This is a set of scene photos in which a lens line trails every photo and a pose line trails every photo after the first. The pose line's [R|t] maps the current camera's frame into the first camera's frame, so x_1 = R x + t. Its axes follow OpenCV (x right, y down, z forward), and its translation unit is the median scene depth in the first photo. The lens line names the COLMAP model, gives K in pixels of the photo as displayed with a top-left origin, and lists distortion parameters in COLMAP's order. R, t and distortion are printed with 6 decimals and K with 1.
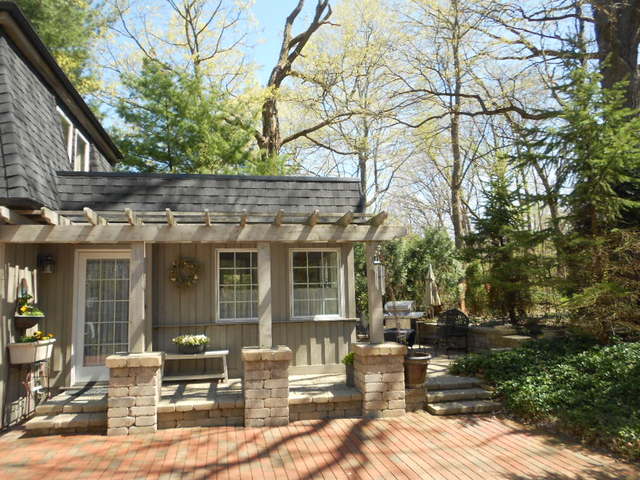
lens RADIAL K [[494.0, 0, 318.3], [0, 494.0, 244.2], [0, 0, 1]] dist [-0.008928, -0.003085]
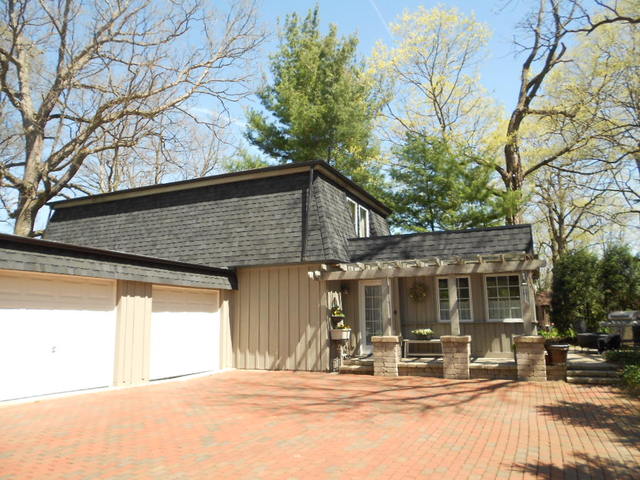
lens RADIAL K [[494.0, 0, 318.3], [0, 494.0, 244.2], [0, 0, 1]] dist [-0.008928, -0.003085]
pose [[0.829304, -0.072920, -0.554019, 0.405418], [0.058127, 0.997328, -0.044259, -0.052102], [0.555766, 0.004500, 0.831326, -0.604678]]
